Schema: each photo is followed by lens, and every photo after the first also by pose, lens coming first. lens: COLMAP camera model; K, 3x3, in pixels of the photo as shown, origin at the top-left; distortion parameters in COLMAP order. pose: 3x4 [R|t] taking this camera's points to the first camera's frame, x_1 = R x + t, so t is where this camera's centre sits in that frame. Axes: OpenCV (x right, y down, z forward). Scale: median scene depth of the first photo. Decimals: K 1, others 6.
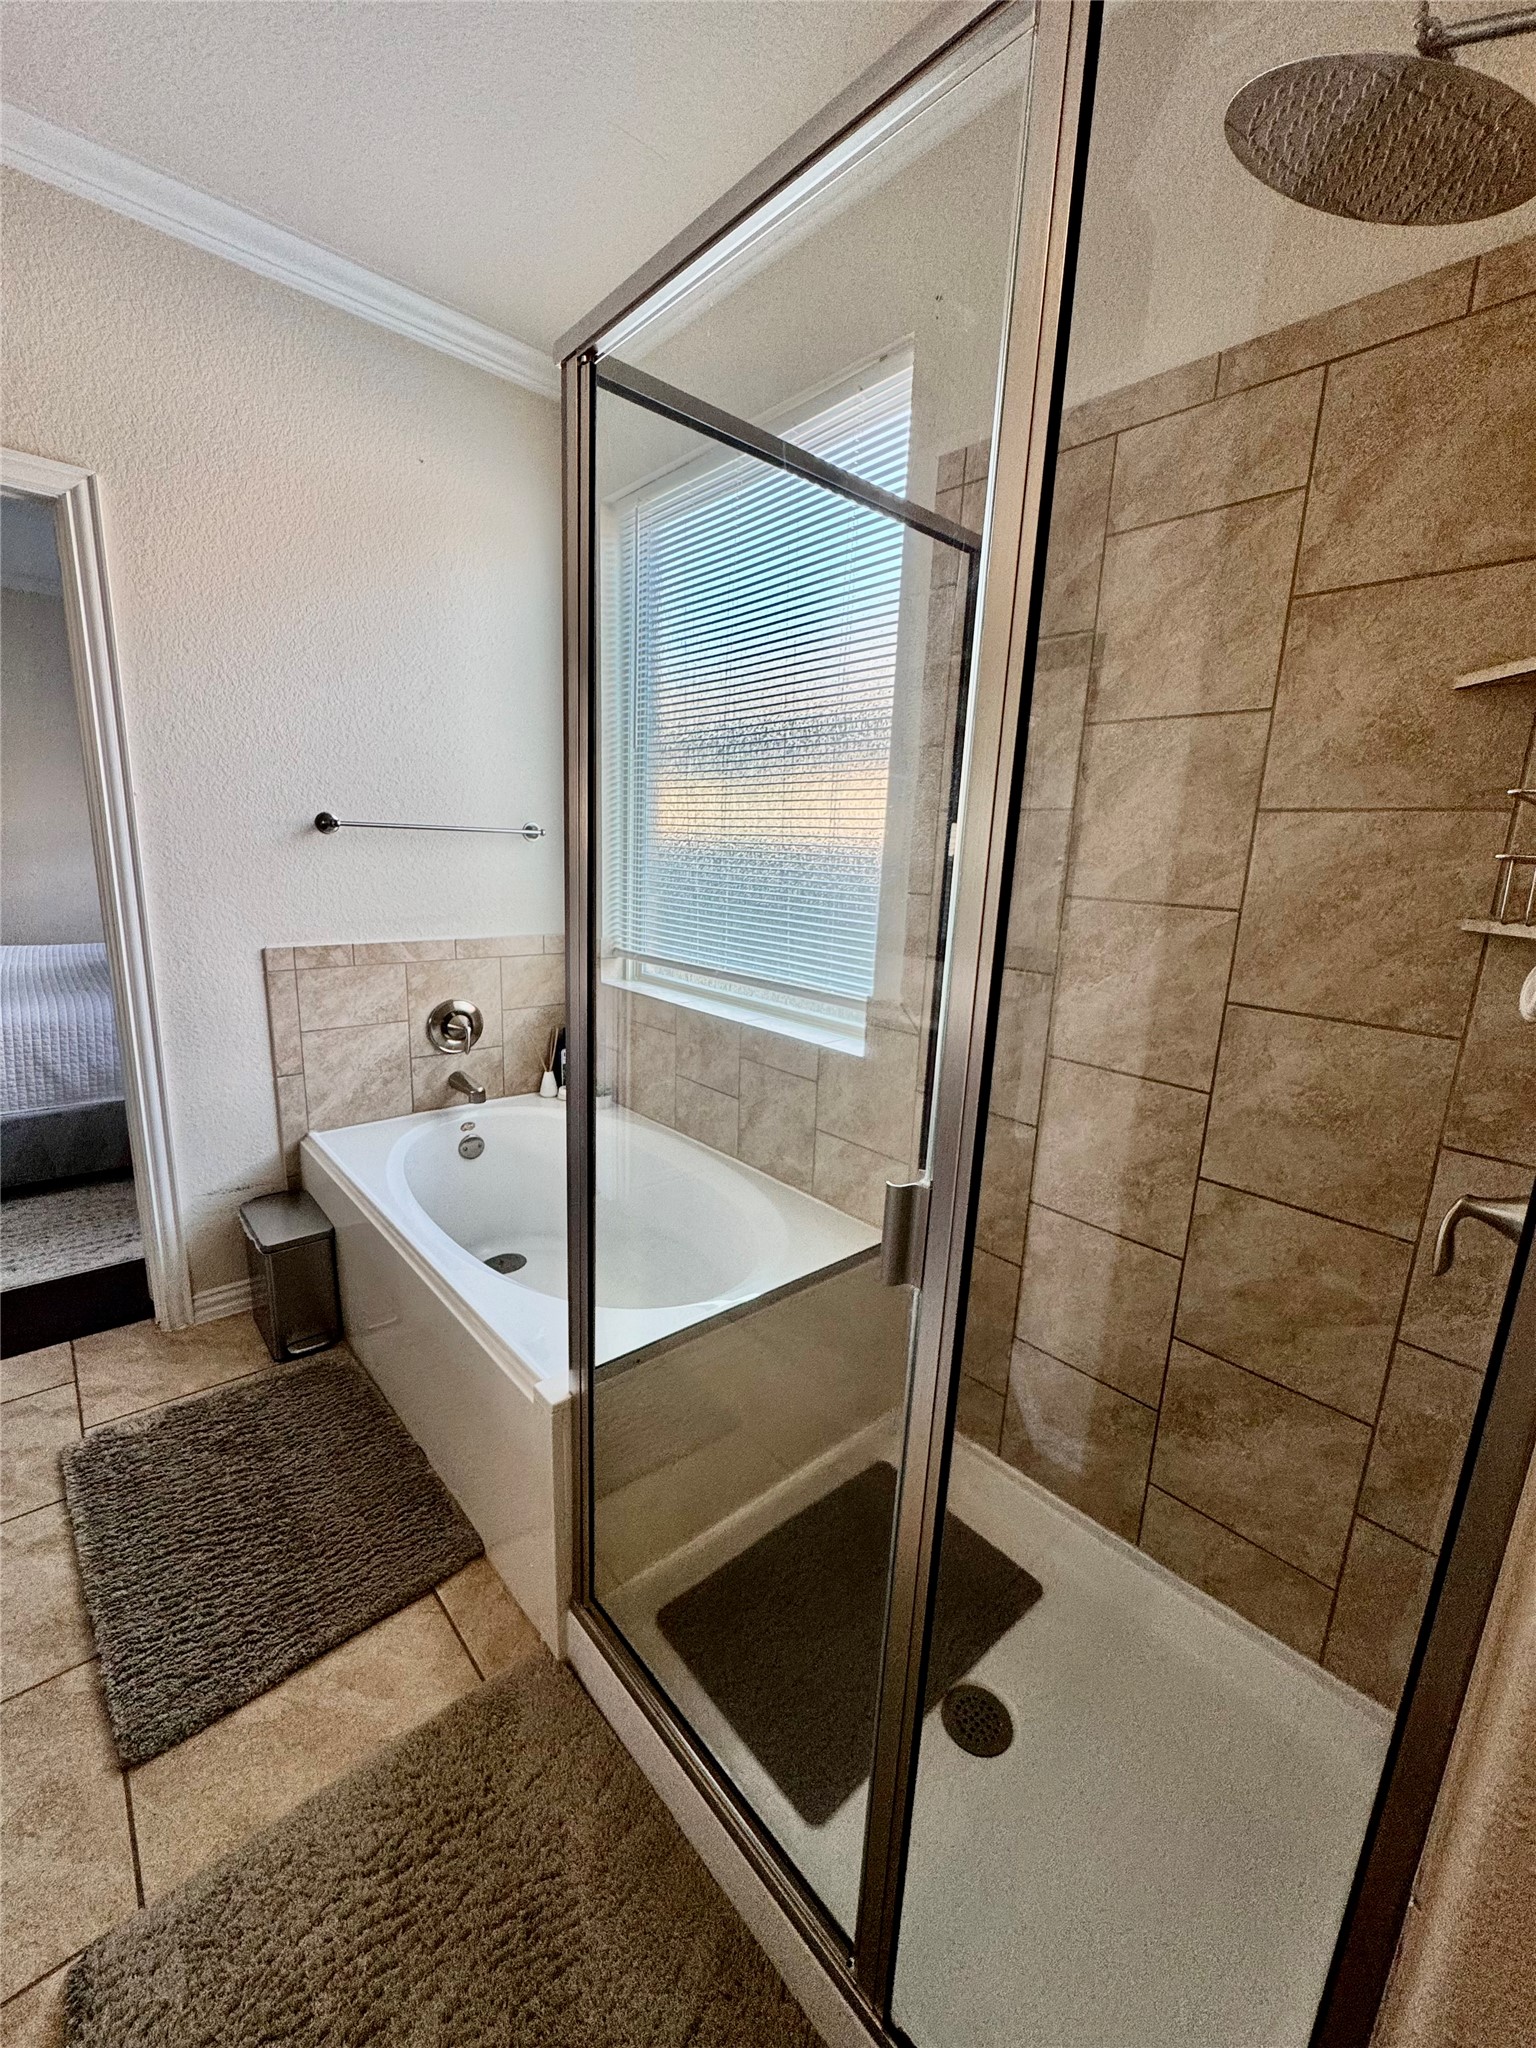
lens RADIAL K [[818.9, 0, 766.6], [0, 818.9, 1024.5], [0, 0, 1]] dist [-0.006212, 0.001393]
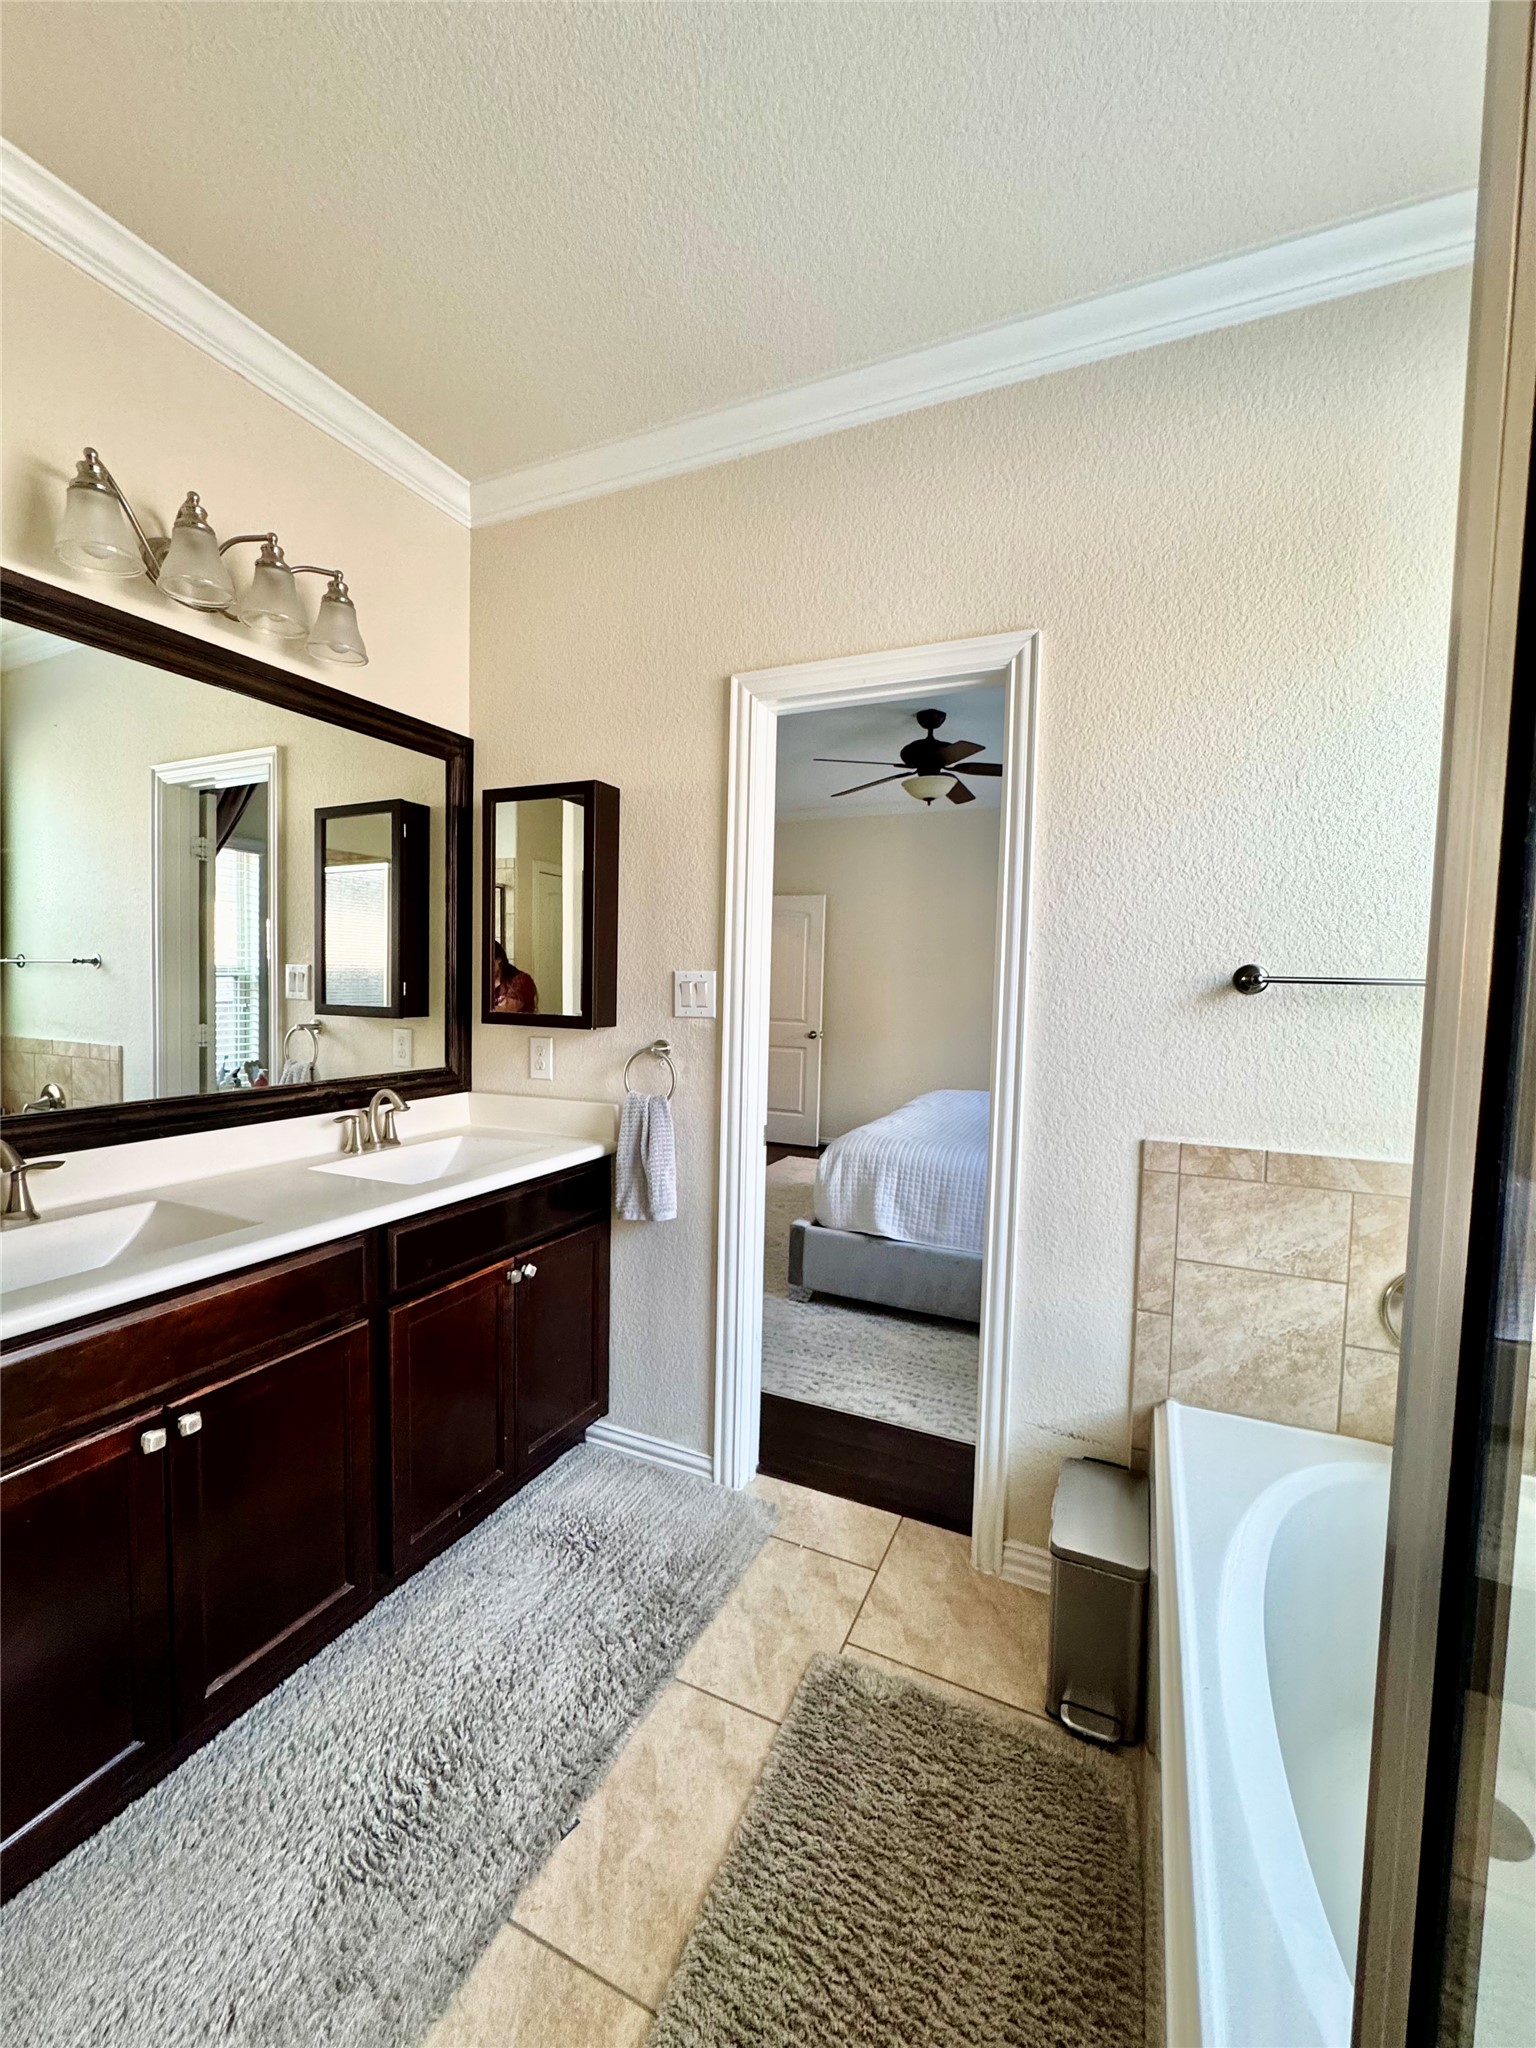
lens RADIAL K [[818.9, 0, 770.4], [0, 818.9, 1014.7], [0, 0, 1]] dist [-0.006212, 0.001393]
pose [[0.392962, 0.015835, -0.919418, -0.042062], [-0.200675, 0.977229, -0.068939, -0.080560], [0.897391, 0.211594, 0.387192, 0.341544]]
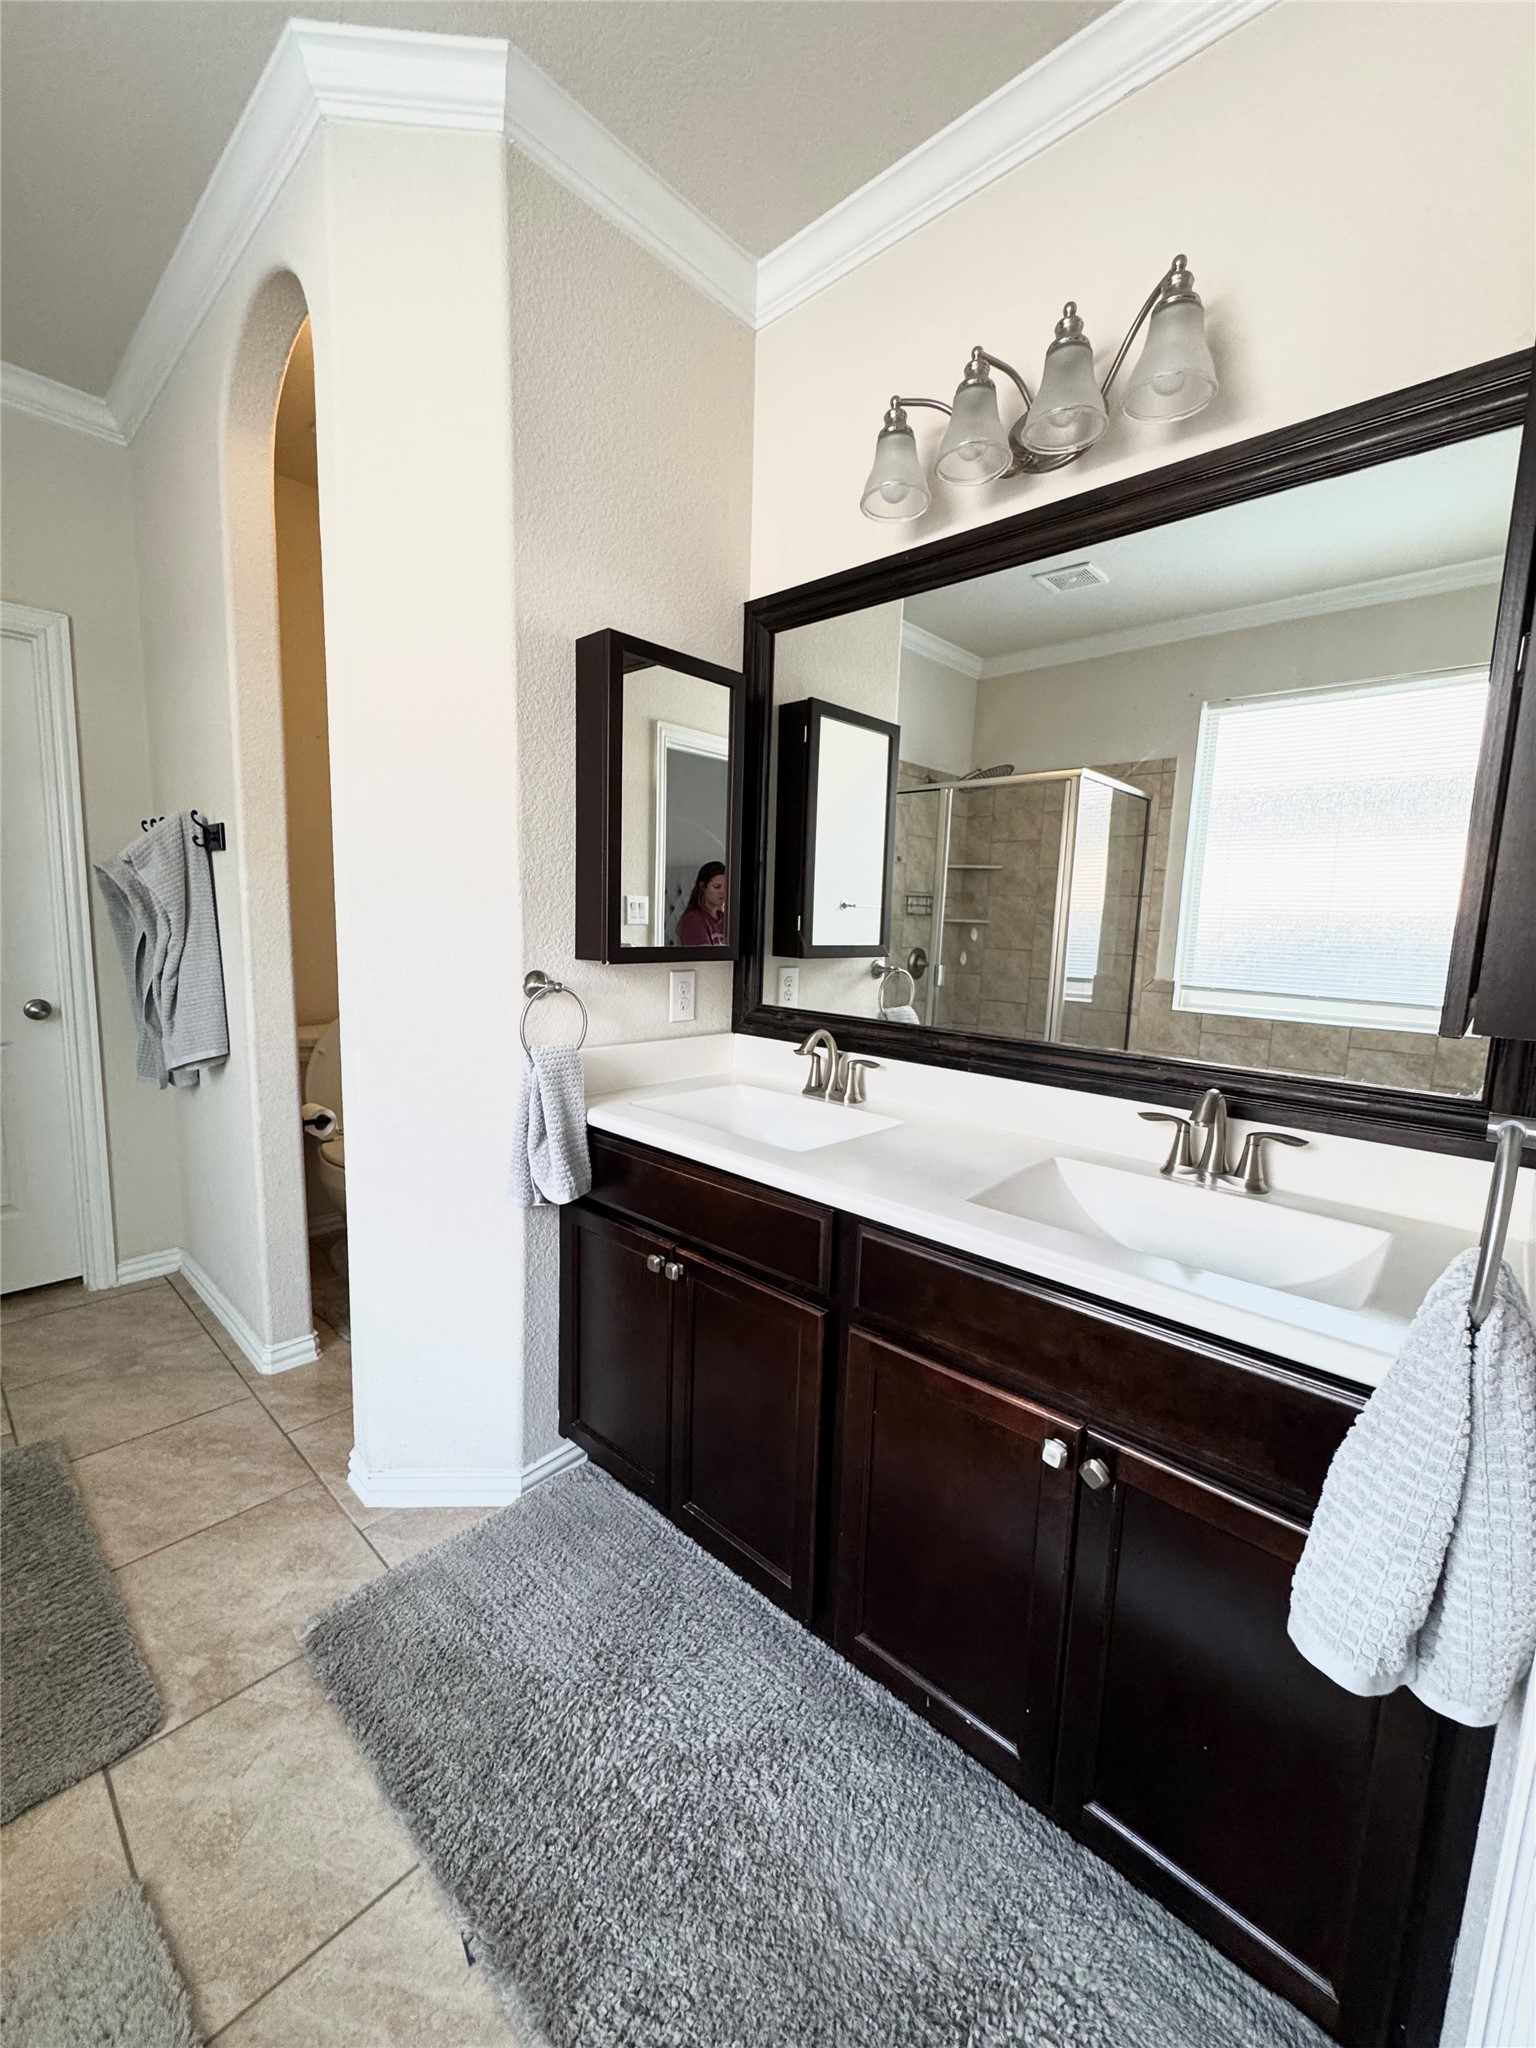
lens RADIAL K [[818.9, 0, 762.8], [0, 818.9, 1023.6], [0, 0, 1]] dist [-0.006212, 0.001393]
pose [[-0.993382, -0.059476, -0.098261, -0.661144], [-0.088377, 0.942211, 0.323153, -0.164696], [0.073363, 0.329699, -0.941231, 0.786684]]
